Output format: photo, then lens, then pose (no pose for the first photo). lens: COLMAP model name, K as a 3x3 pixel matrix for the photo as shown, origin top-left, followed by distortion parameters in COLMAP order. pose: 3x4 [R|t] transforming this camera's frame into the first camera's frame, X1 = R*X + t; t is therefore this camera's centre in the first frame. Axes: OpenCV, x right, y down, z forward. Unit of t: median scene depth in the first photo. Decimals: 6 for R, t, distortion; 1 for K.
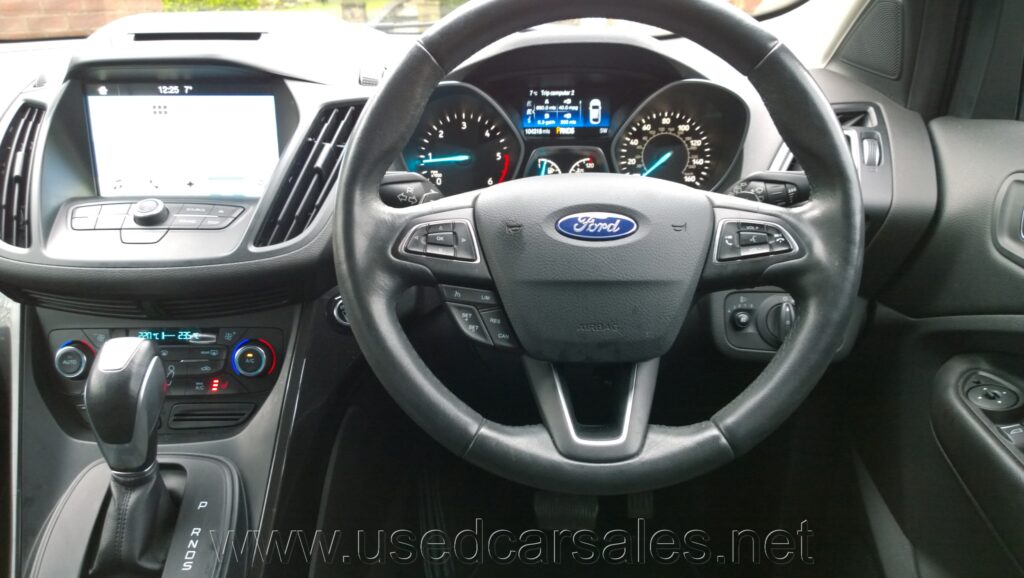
lens RADIAL K [[734.9, 0, 493.2], [0, 734.9, 295.6], [0, 0, 1]] dist [0.041333, -0.077881]
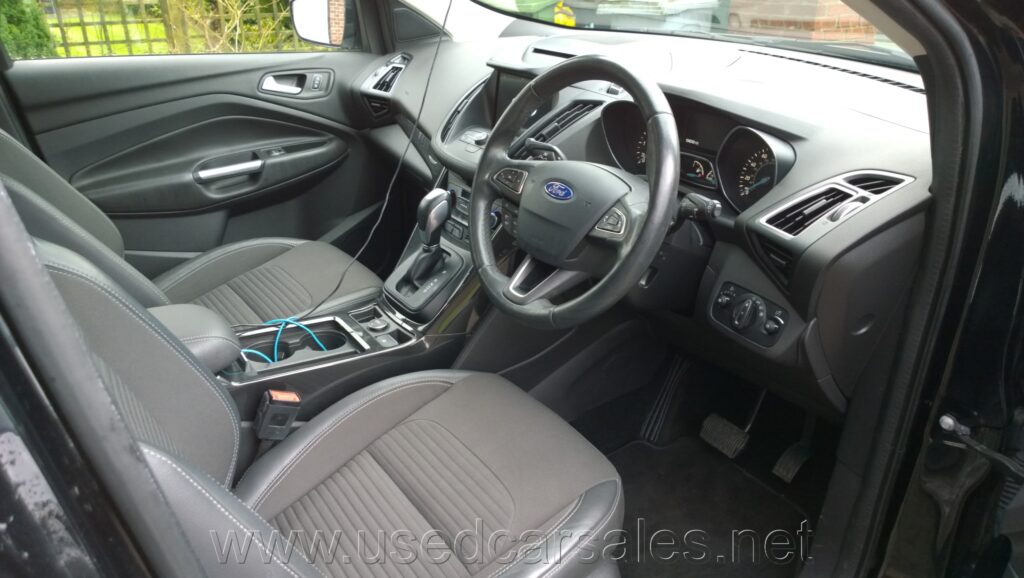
lens RADIAL K [[734.9, 0, 493.2], [0, 734.9, 295.6], [0, 0, 1]] dist [0.041333, -0.077881]
pose [[0.563030, 0.361453, -0.743202, 1.283388], [-0.303813, 0.926840, 0.220604, -0.173661], [0.768567, 0.101588, 0.631652, -0.262347]]
